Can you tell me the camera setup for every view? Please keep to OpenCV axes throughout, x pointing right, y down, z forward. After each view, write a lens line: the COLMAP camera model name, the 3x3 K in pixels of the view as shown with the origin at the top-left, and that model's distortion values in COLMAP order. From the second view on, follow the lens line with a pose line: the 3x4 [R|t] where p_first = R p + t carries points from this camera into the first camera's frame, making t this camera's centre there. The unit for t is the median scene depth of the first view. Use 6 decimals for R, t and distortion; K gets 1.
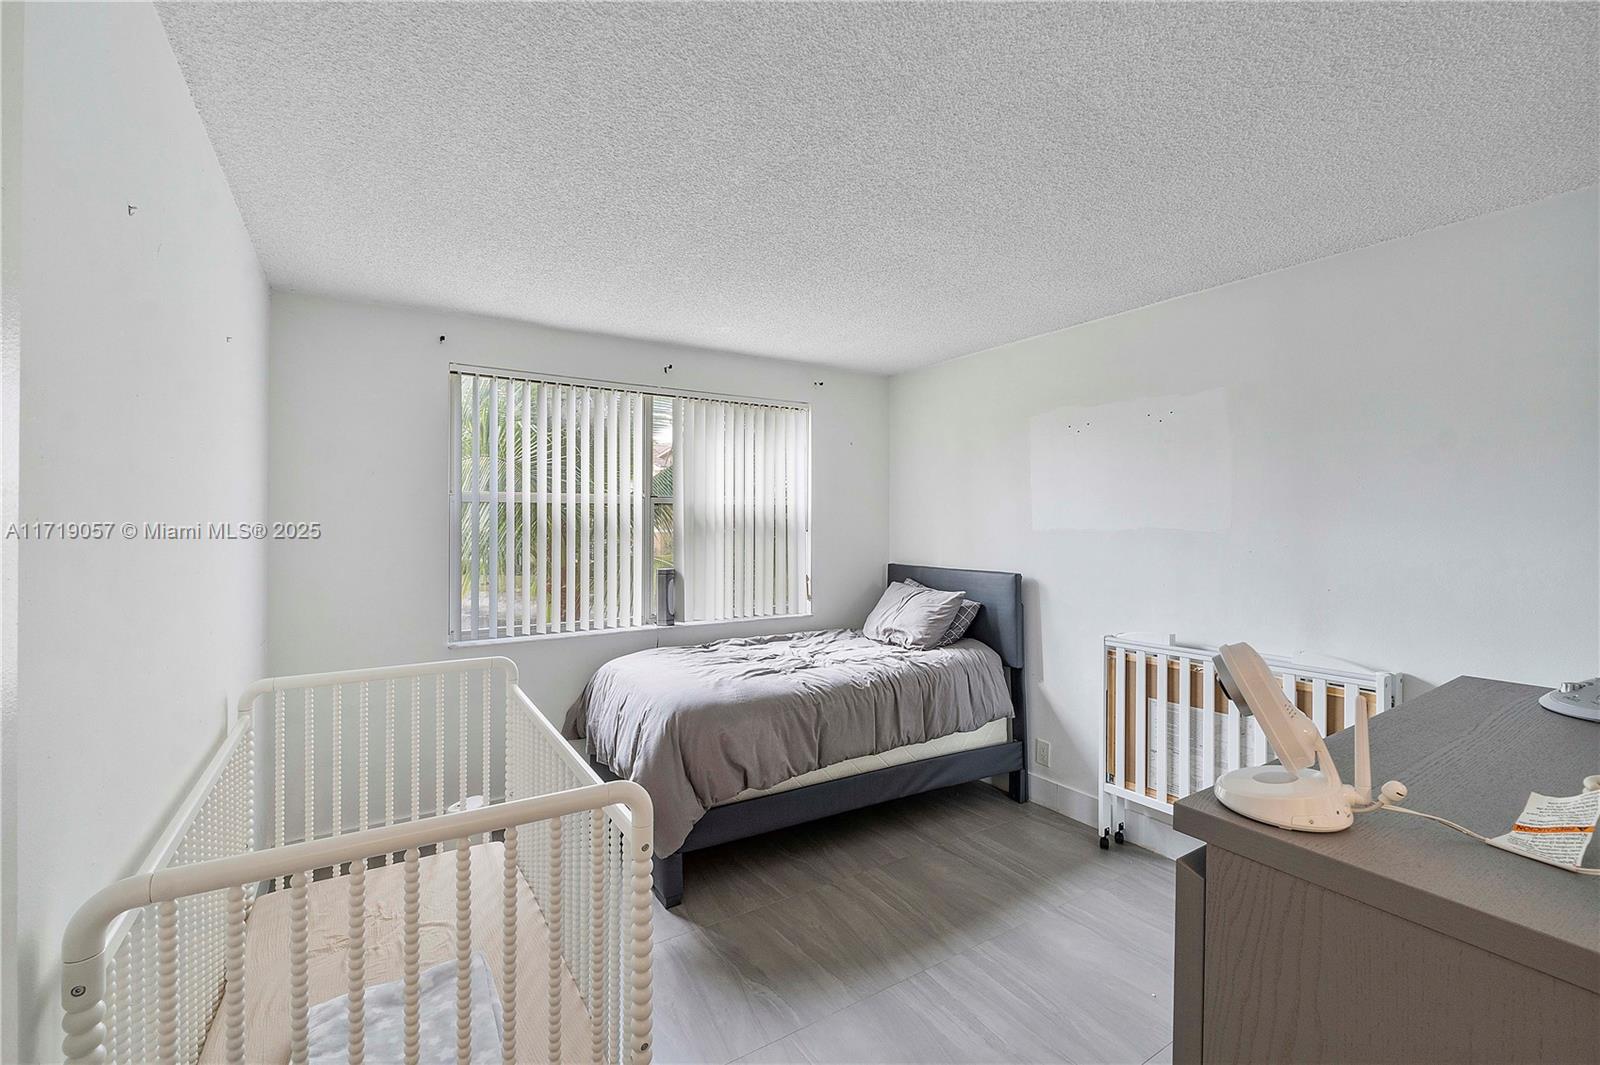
lens RADIAL K [[681.9, 0, 776.7], [0, 681.9, 524.5], [0, 0, 1]] dist [-0.003335, -0.000346]
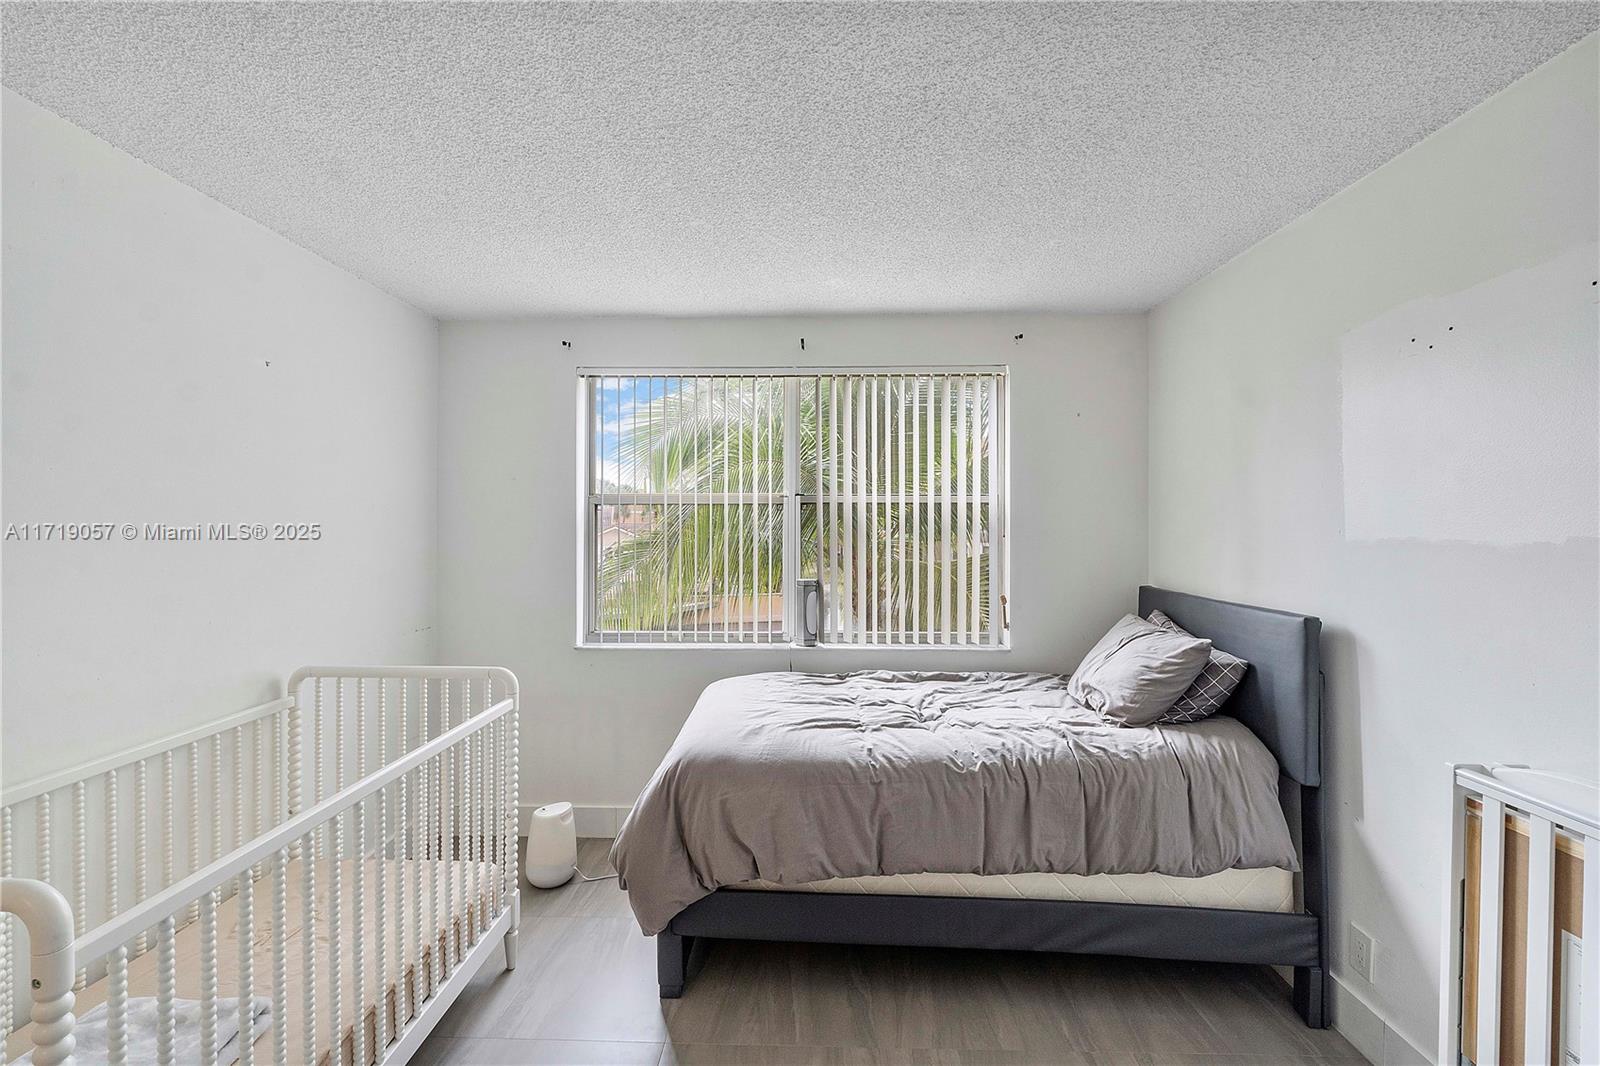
lens RADIAL K [[681.9, 0, 783.7], [0, 681.9, 523.6], [0, 0, 1]] dist [-0.003335, -0.000346]
pose [[0.832072, 0.000932, -0.554667, 0.304062], [-0.000566, 0.999999, 0.000831, -0.005131], [0.554668, -0.000378, 0.832072, 0.293897]]
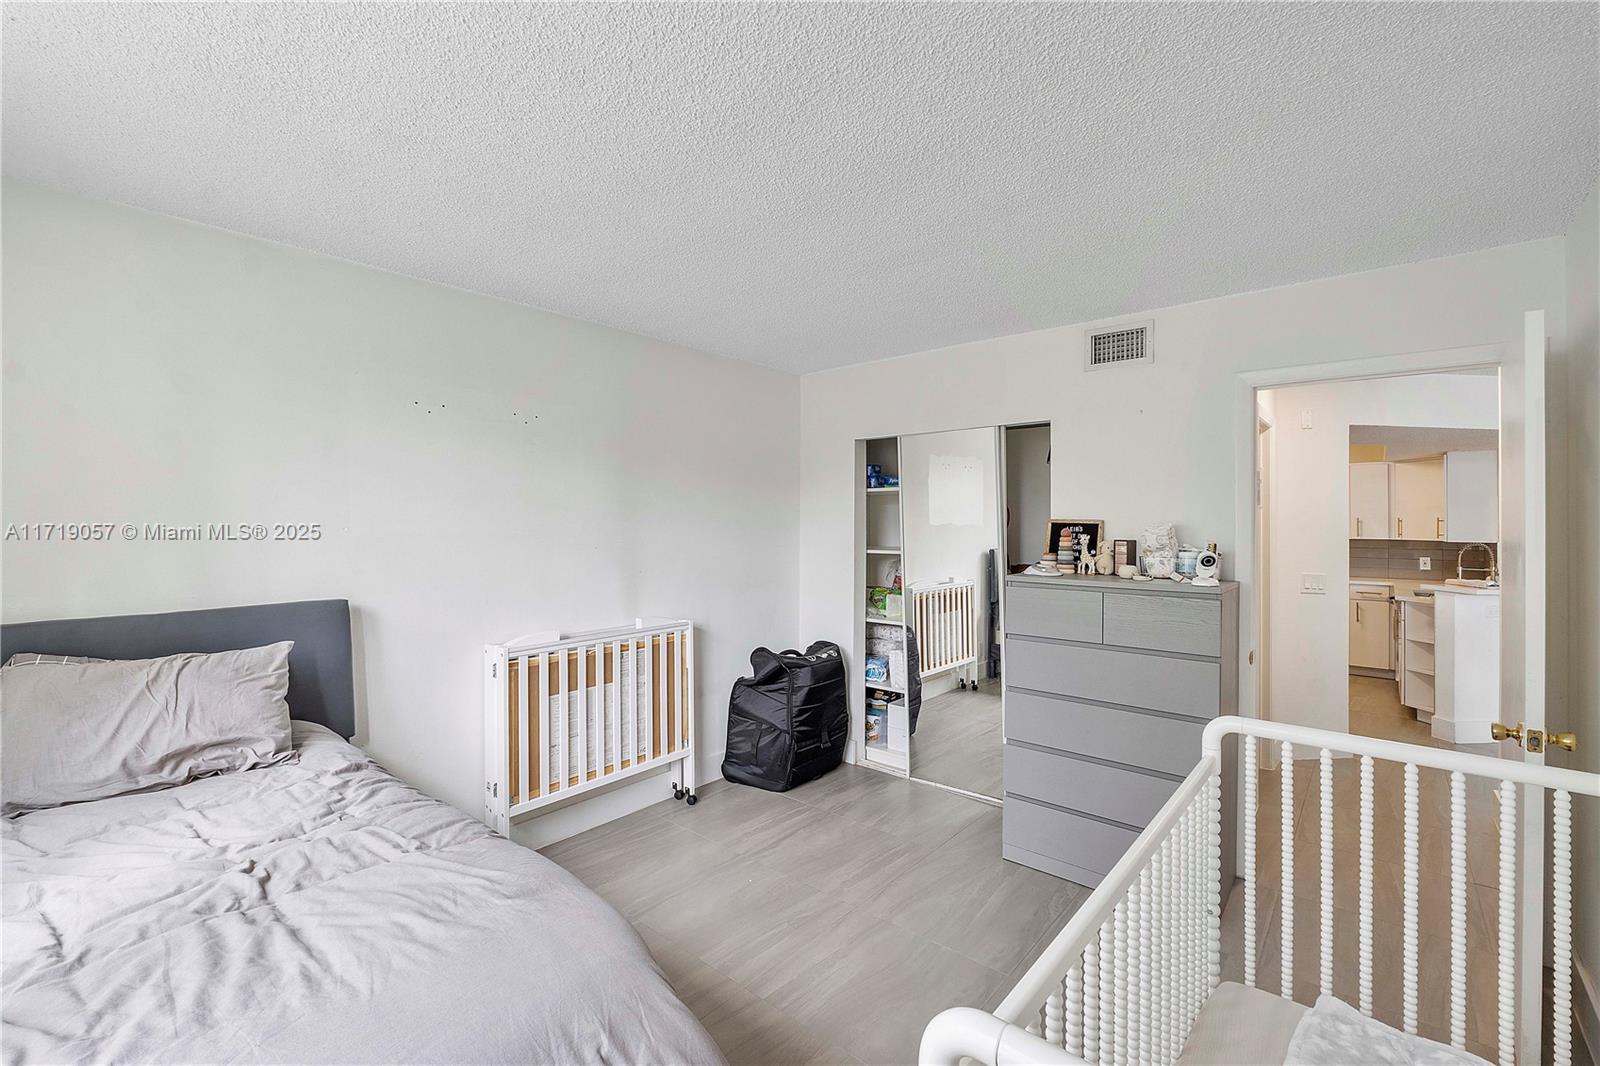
lens RADIAL K [[681.9, 0, 802.3], [0, 681.9, 529.6], [0, 0, 1]] dist [-0.003335, -0.000346]
pose [[-0.299296, -0.002564, 0.954157, -0.435050], [0.018003, 0.999803, 0.008333, 0.004332], [-0.953990, 0.019672, -0.299191, 0.770384]]
